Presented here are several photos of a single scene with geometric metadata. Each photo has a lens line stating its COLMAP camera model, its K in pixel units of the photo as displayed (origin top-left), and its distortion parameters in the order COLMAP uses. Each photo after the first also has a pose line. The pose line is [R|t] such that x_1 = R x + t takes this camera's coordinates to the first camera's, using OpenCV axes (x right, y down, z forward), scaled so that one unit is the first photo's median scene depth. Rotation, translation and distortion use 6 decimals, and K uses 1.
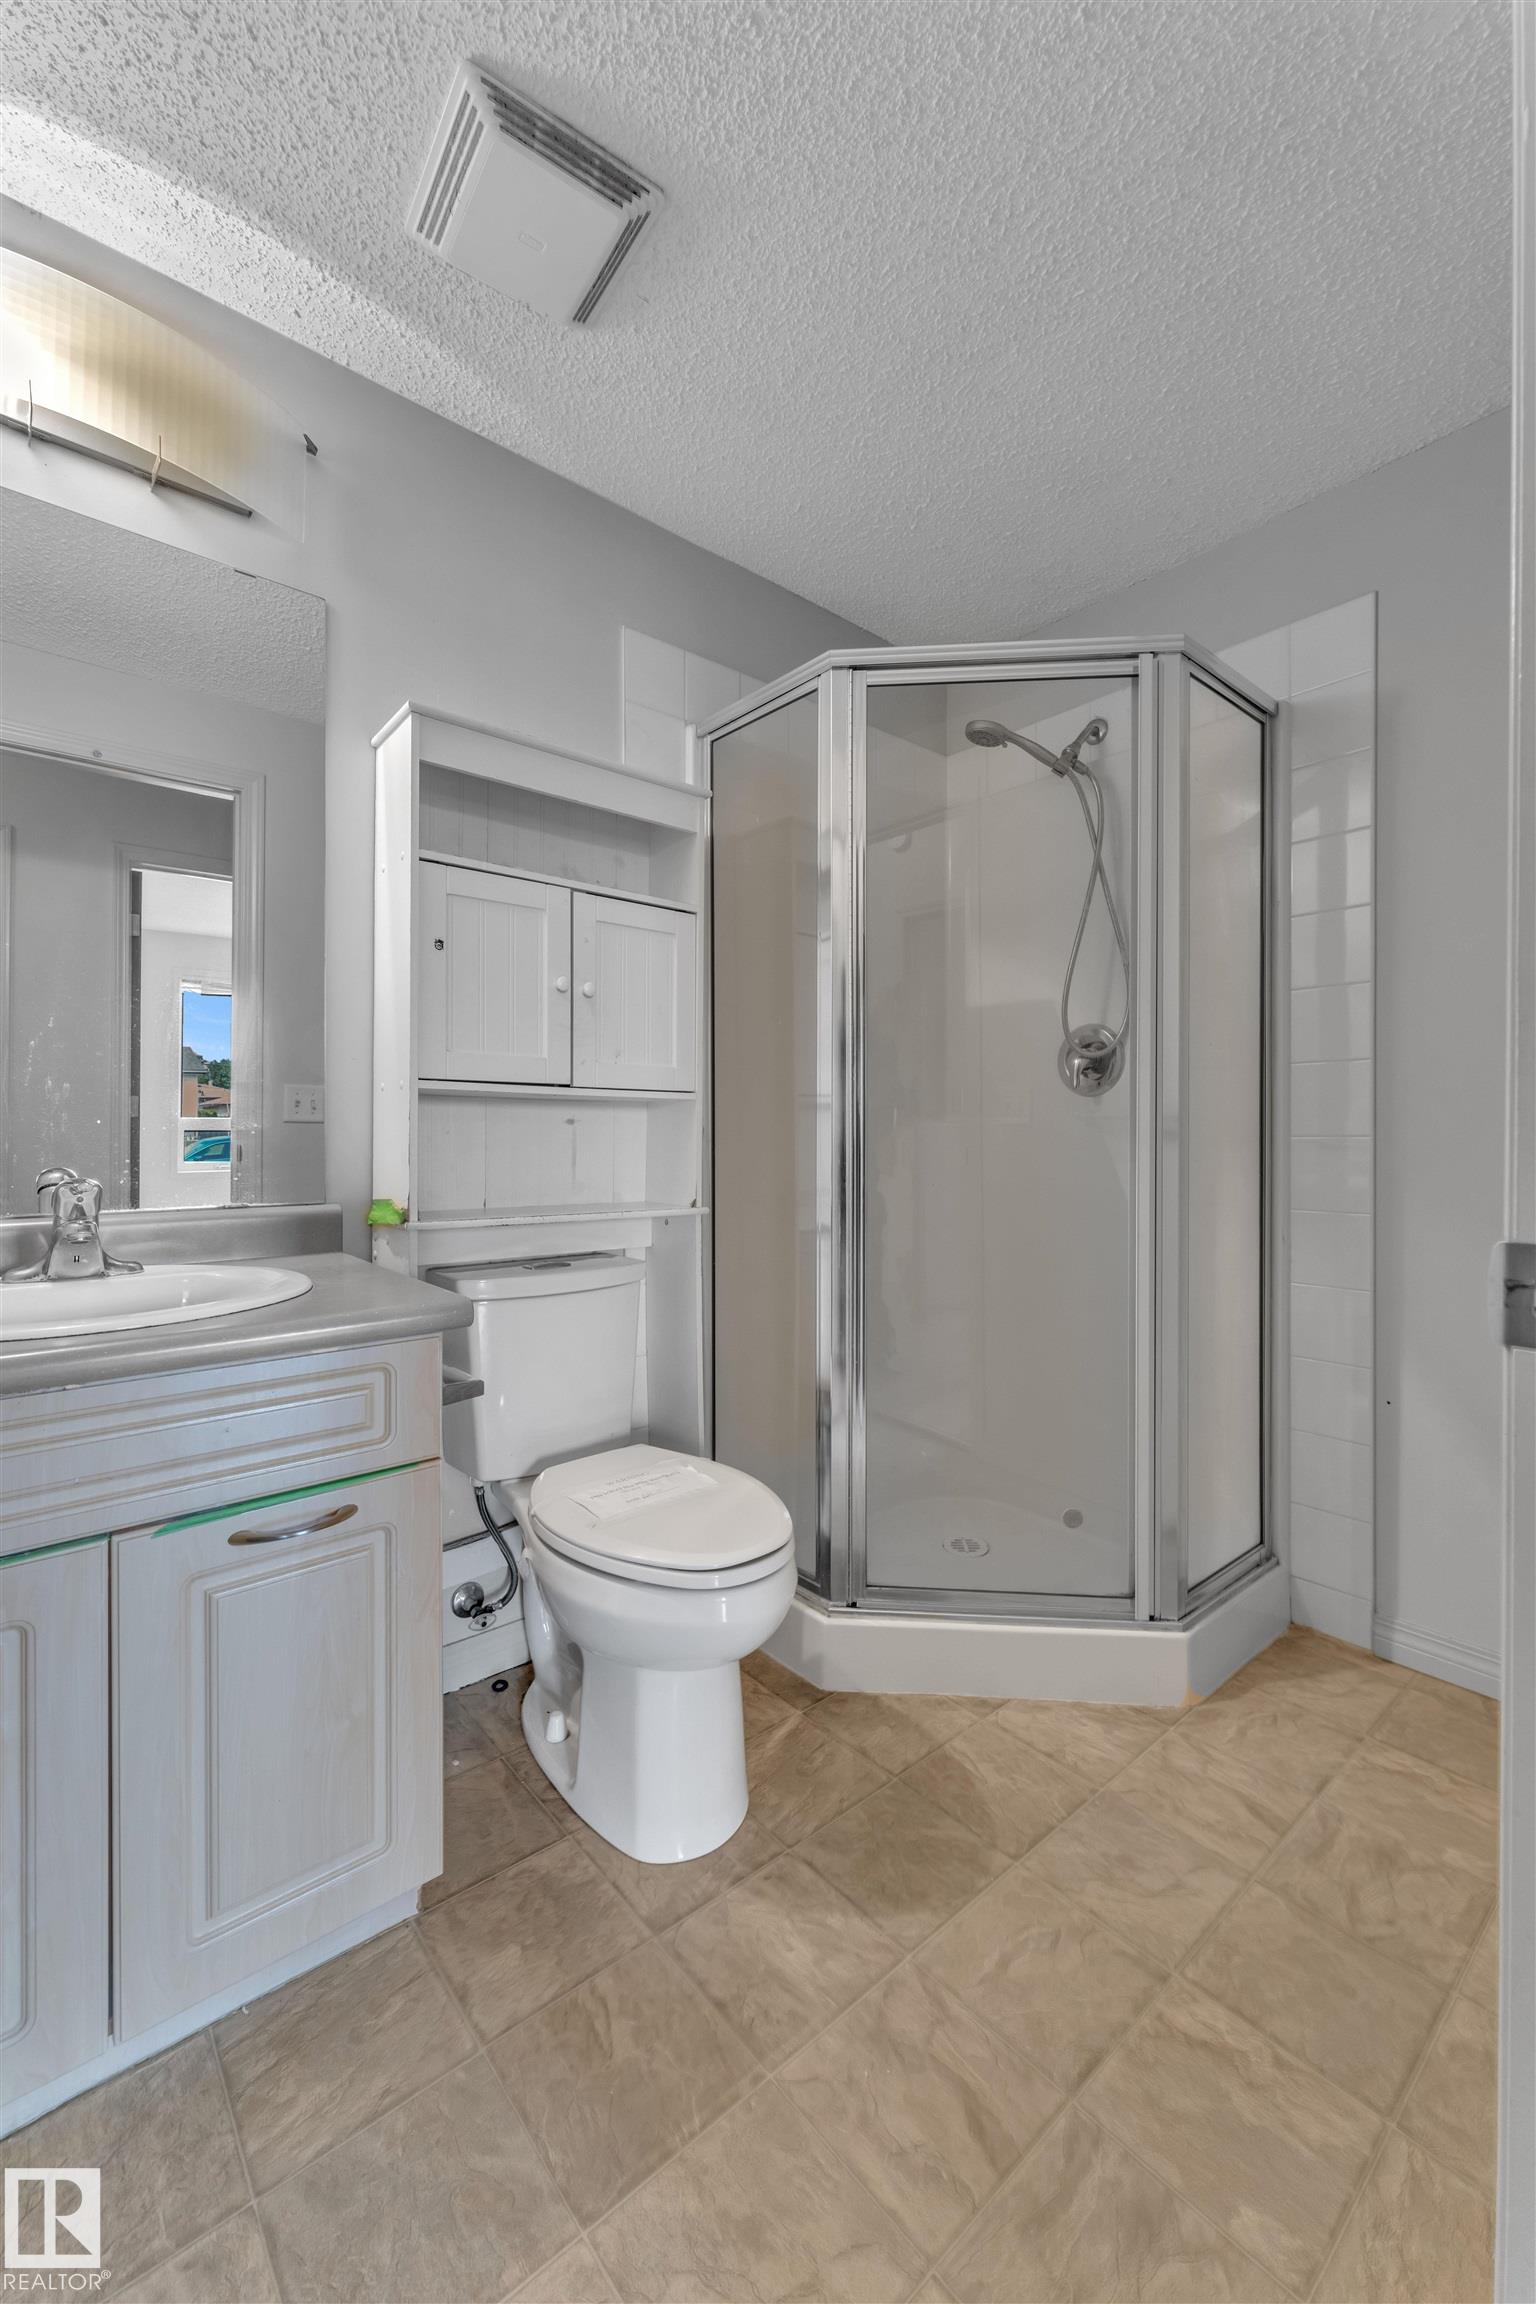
lens RADIAL K [[922.6, 0, 764.2], [0, 922.6, 1154.8], [0, 0, 1]] dist [0.000456, -0.000151]
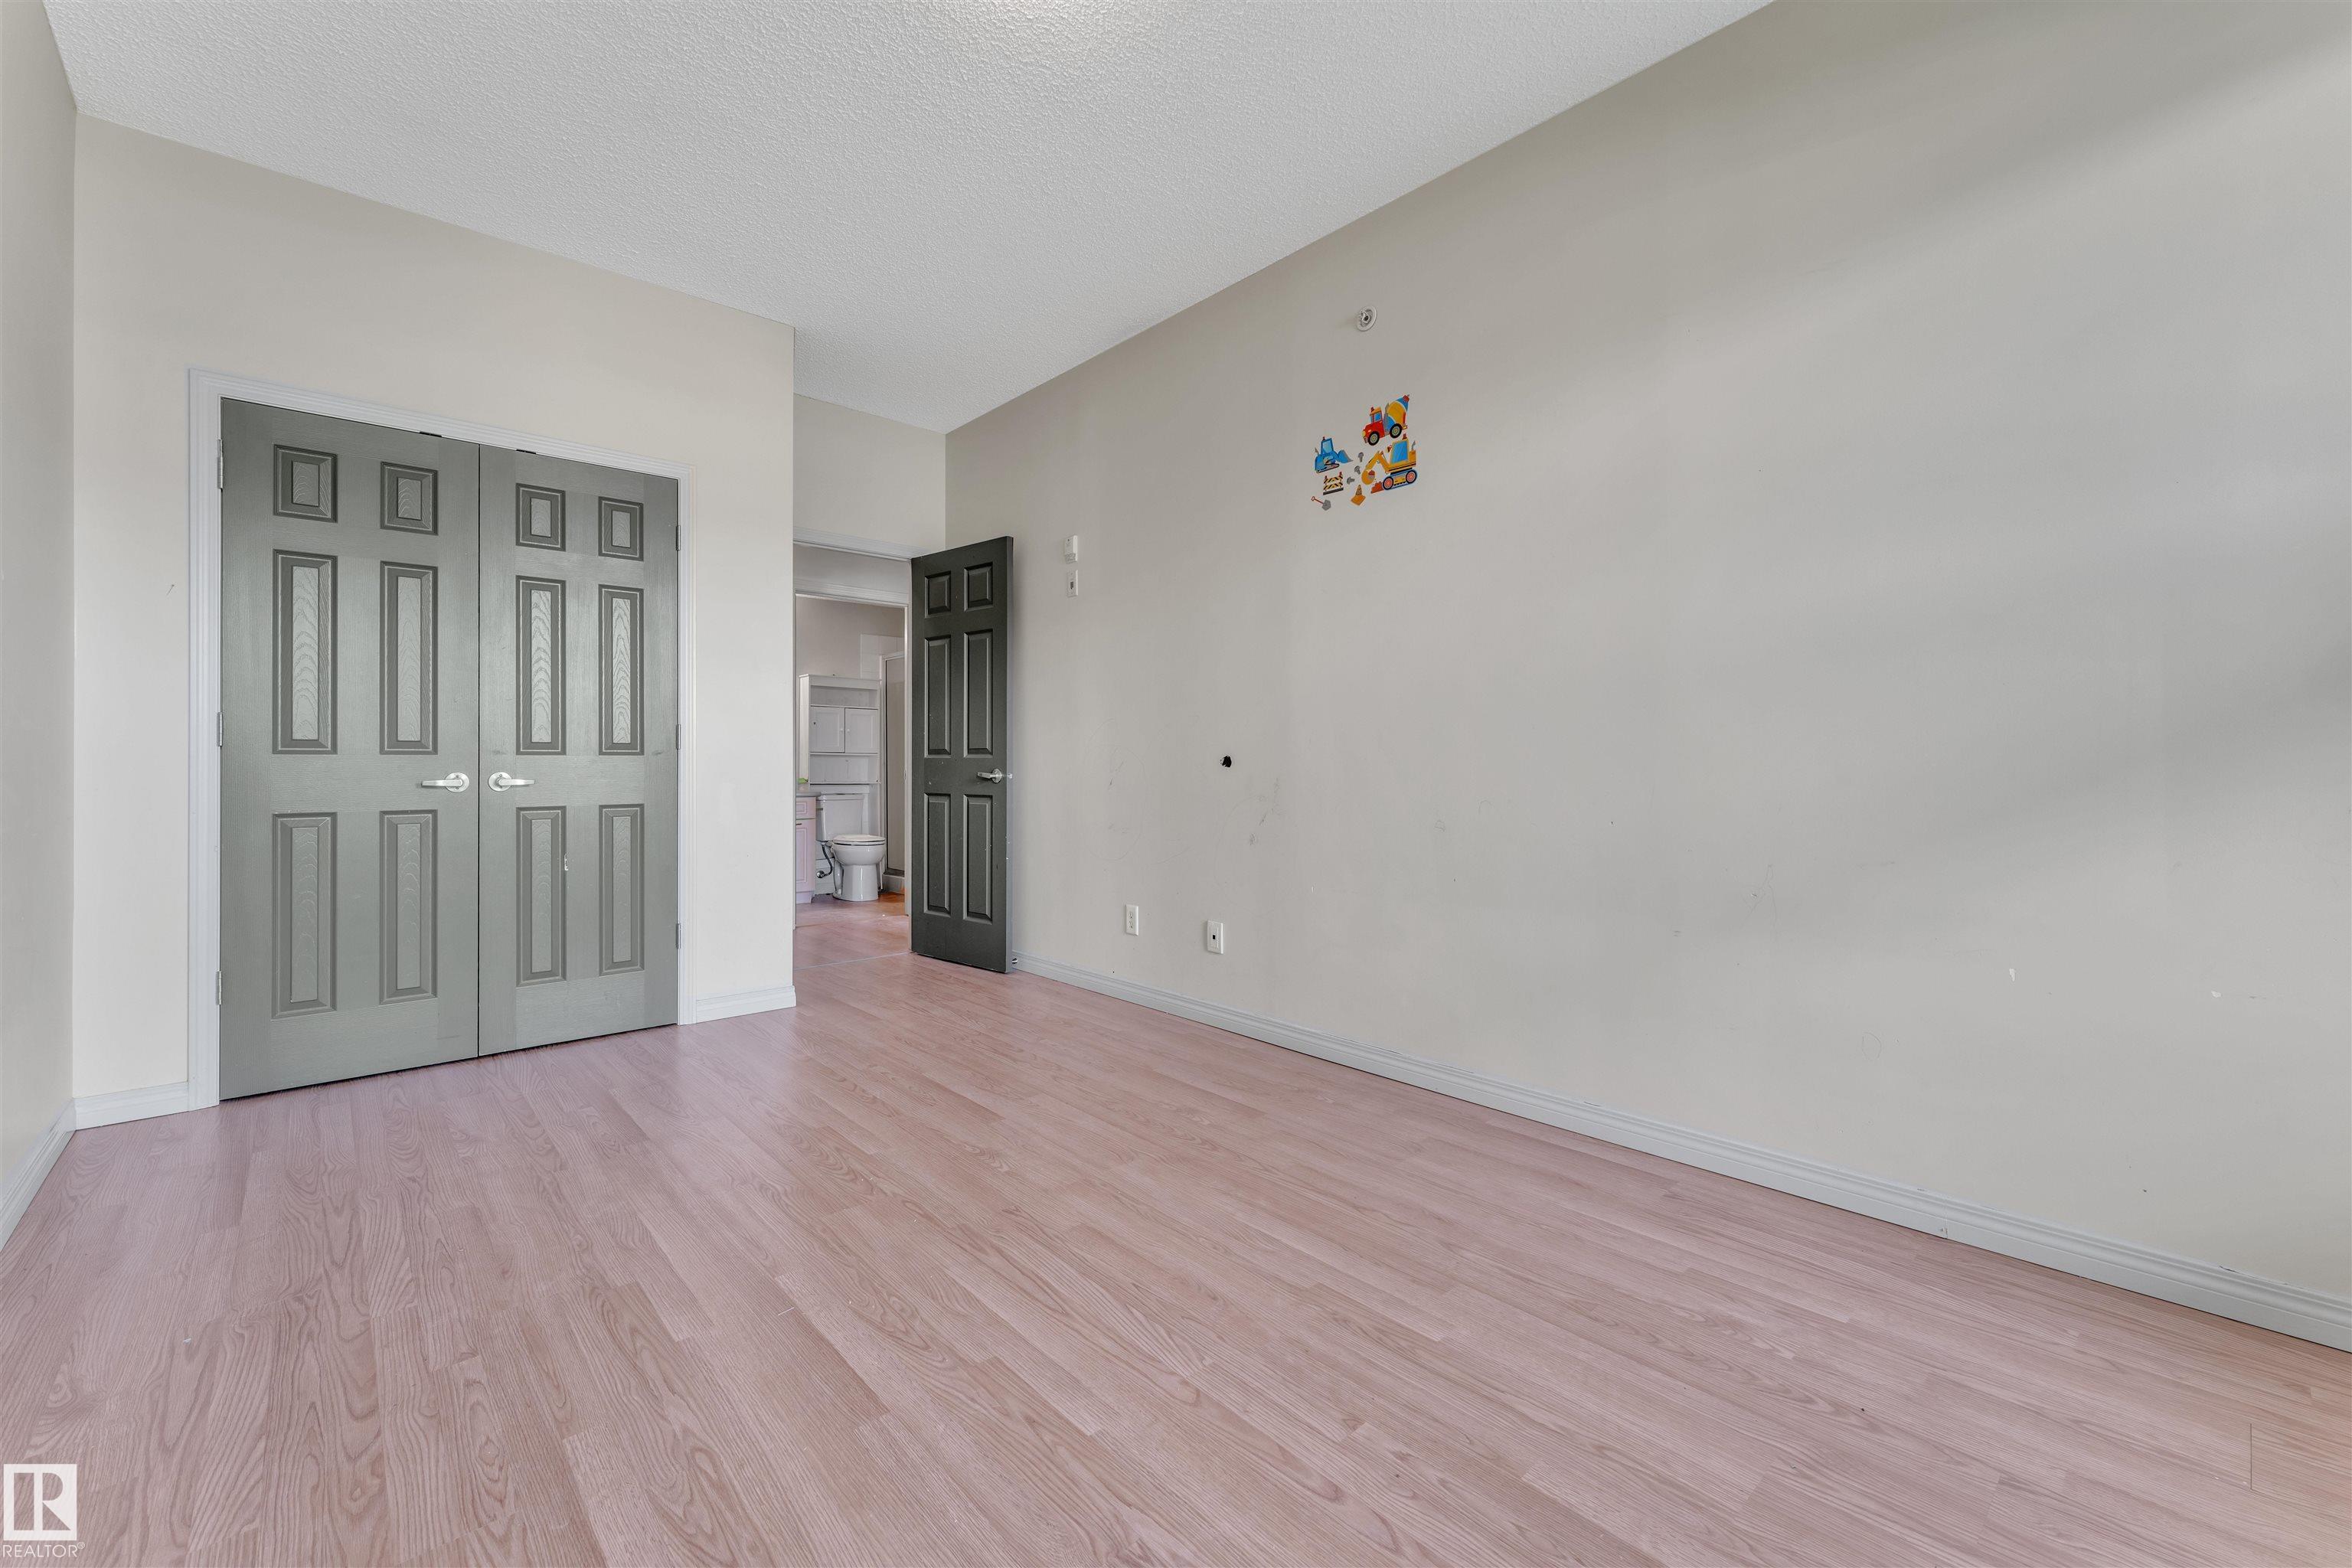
lens RADIAL K [[941.8, 0, 1180.4], [0, 941.8, 777.6], [0, 0, 1]] dist [0.000456, -0.000151]
pose [[0.998778, 0.003986, 0.049251, 1.165412], [-0.003874, 0.999990, -0.002360, 0.046615], [-0.049260, 0.002167, 0.998784, -3.559825]]
